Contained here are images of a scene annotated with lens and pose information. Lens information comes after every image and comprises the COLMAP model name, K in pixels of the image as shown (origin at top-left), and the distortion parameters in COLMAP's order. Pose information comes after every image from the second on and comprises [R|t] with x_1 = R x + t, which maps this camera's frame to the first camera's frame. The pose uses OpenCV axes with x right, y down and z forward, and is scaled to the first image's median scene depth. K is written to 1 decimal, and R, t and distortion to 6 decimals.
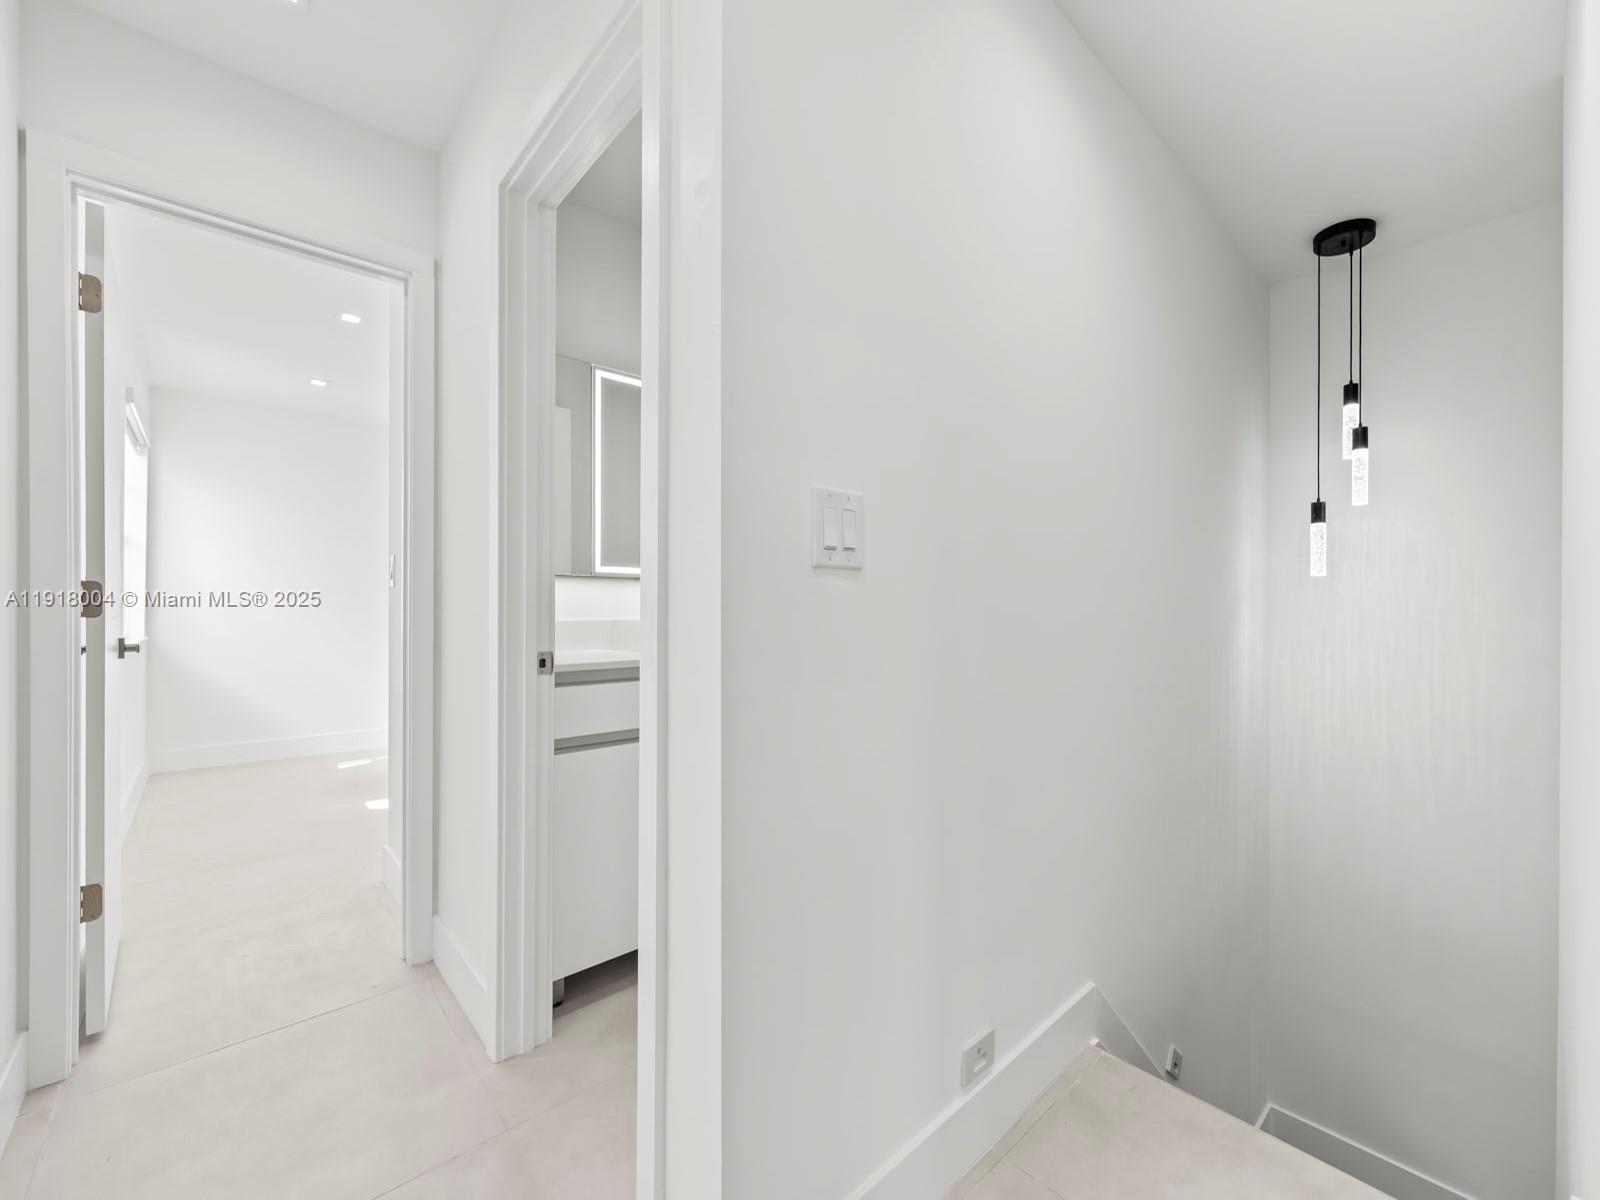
lens RADIAL K [[650.8, 0, 802.3], [0, 650.8, 604.2], [0, 0, 1]] dist [0.002364, -0.000797]
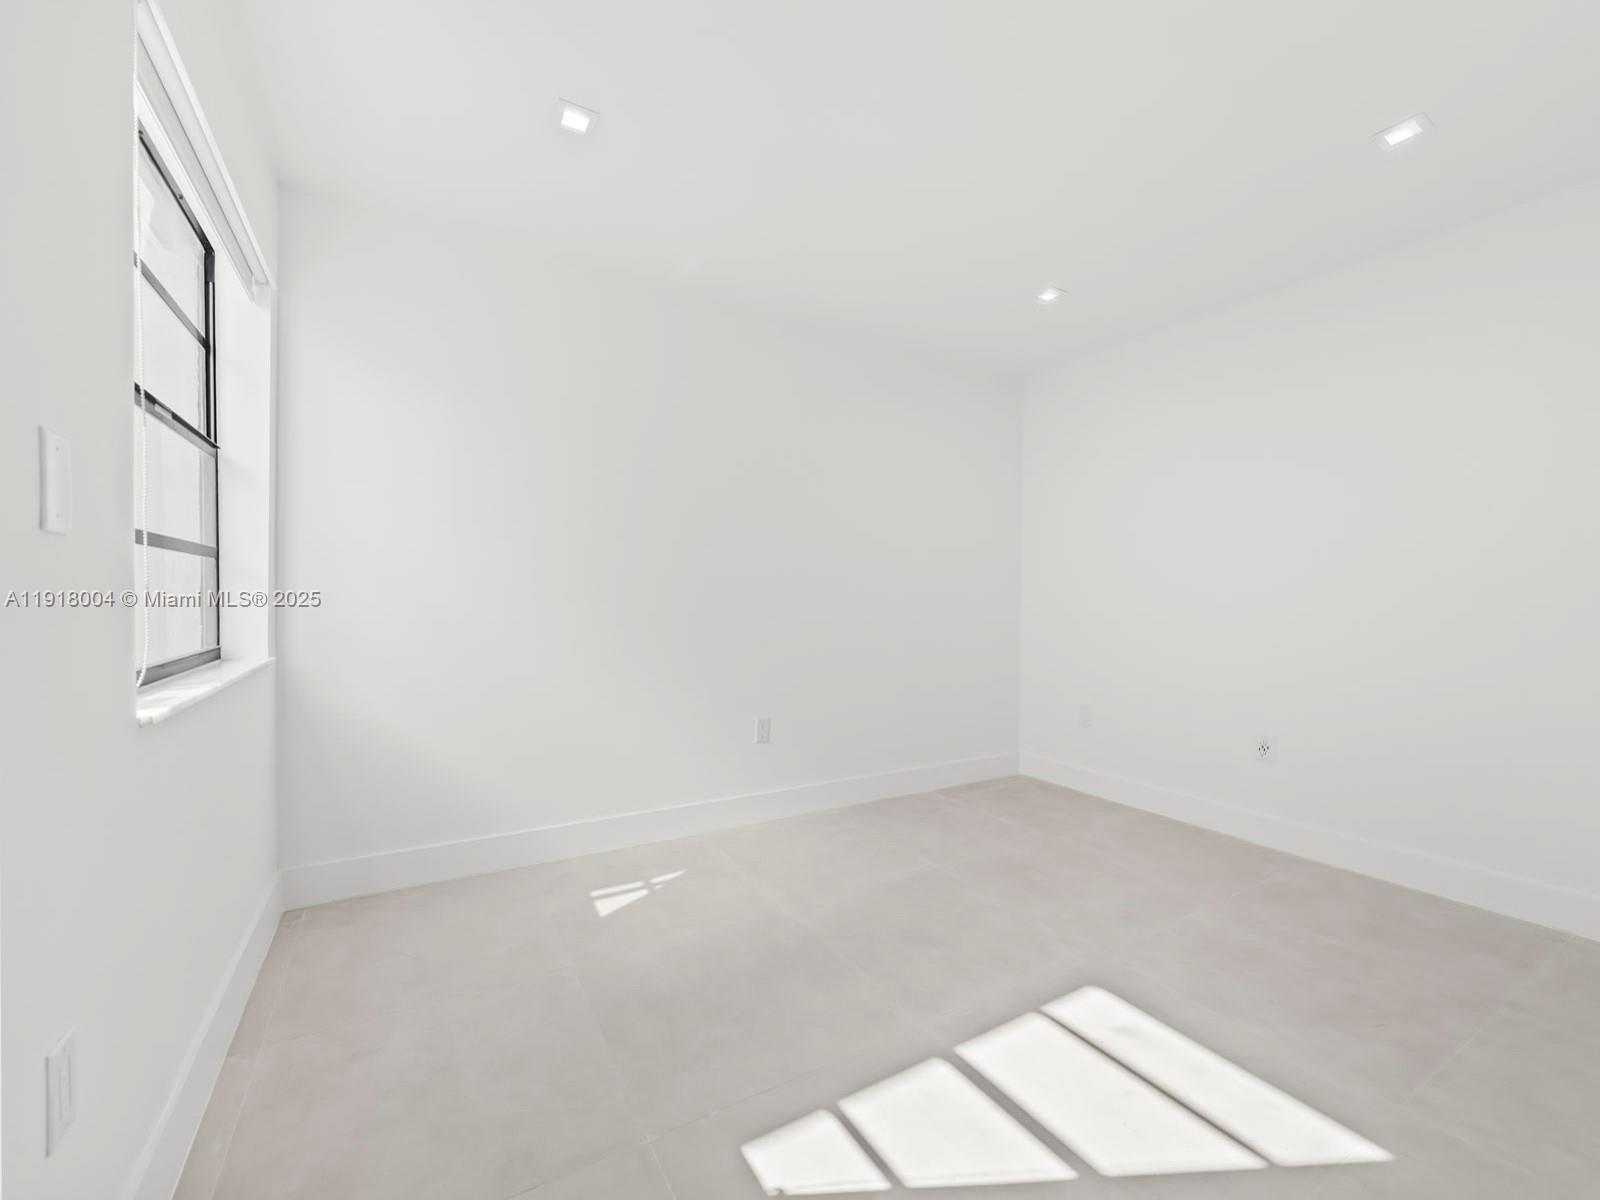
lens RADIAL K [[650.8, 0, 795.2], [0, 650.8, 601.5], [0, 0, 1]] dist [0.002364, -0.000797]
pose [[0.981502, -0.000962, -0.191448, -0.707310], [0.002152, 0.999980, 0.006012, 0.006323], [0.191438, -0.006313, 0.981484, 0.811470]]
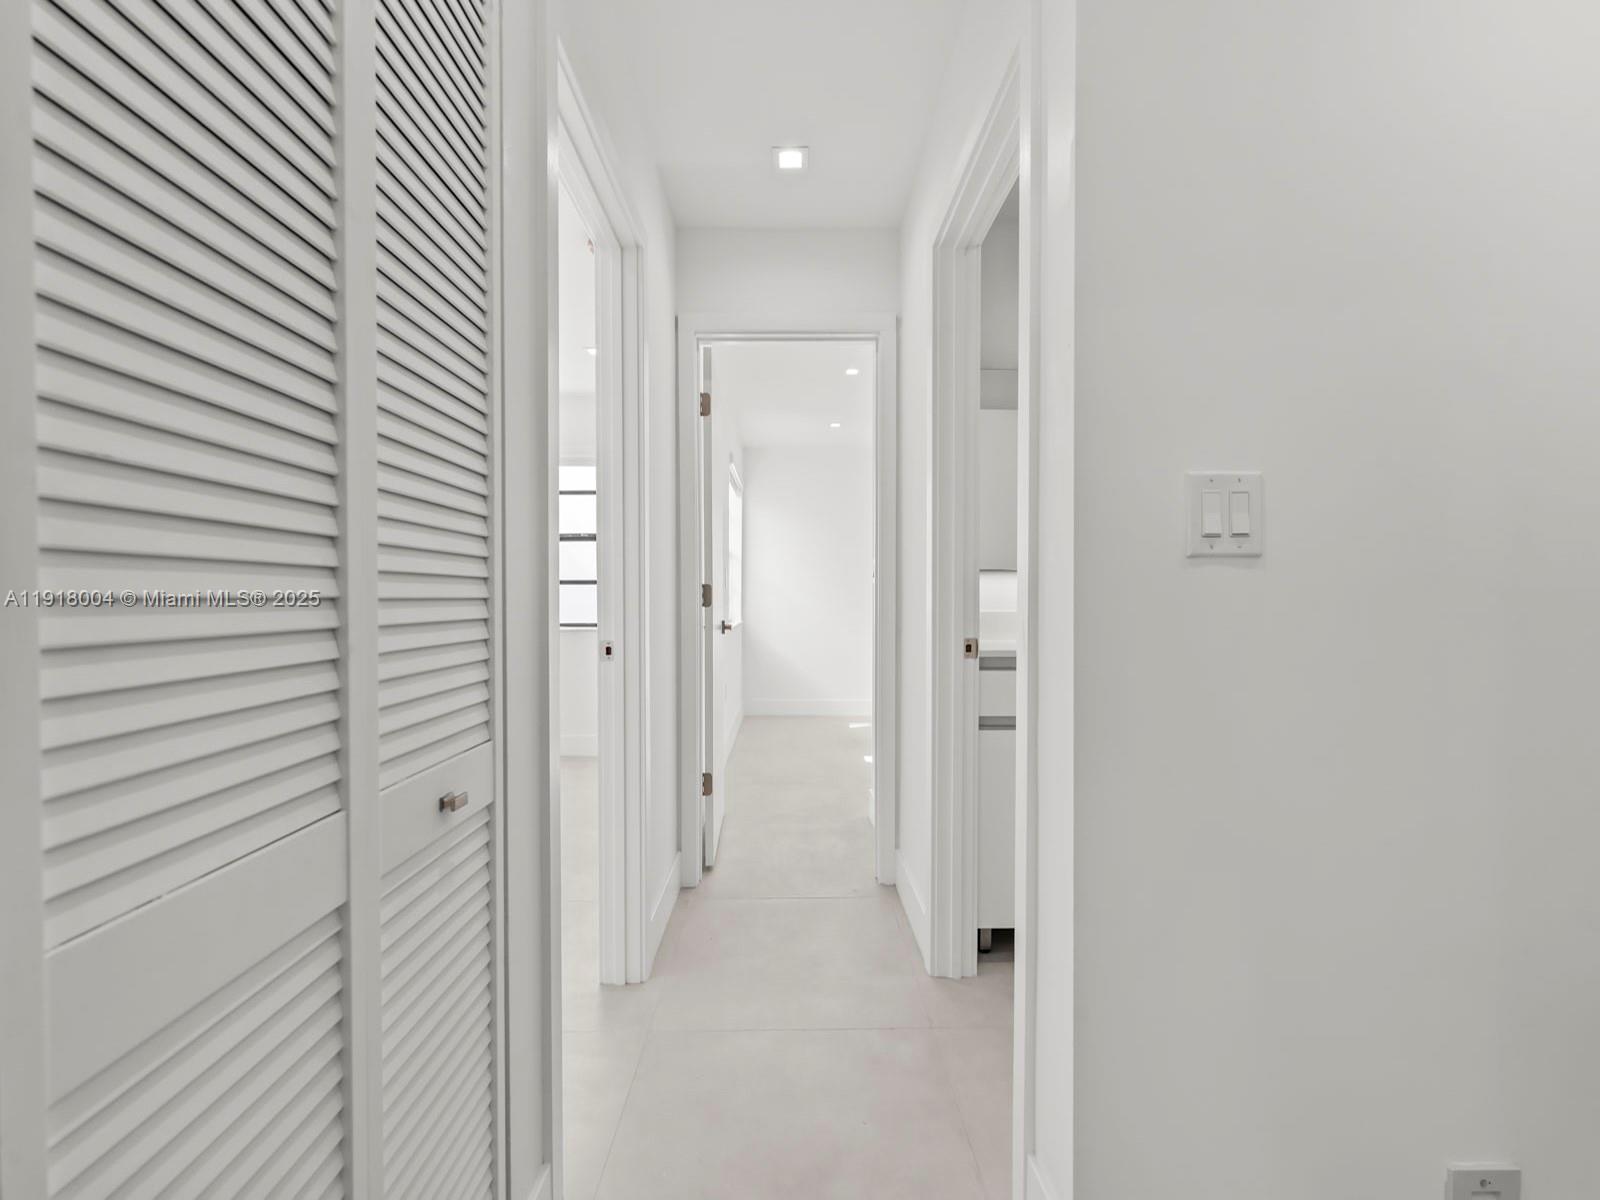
lens RADIAL K [[650.8, 0, 799.3], [0, 650.8, 600.6], [0, 0, 1]] dist [0.002364, -0.000797]
pose [[0.759499, -0.002647, -0.650503, 0.120486], [0.005857, 0.999979, 0.002769, 0.001250], [0.650482, -0.005913, 0.759499, -0.065519]]
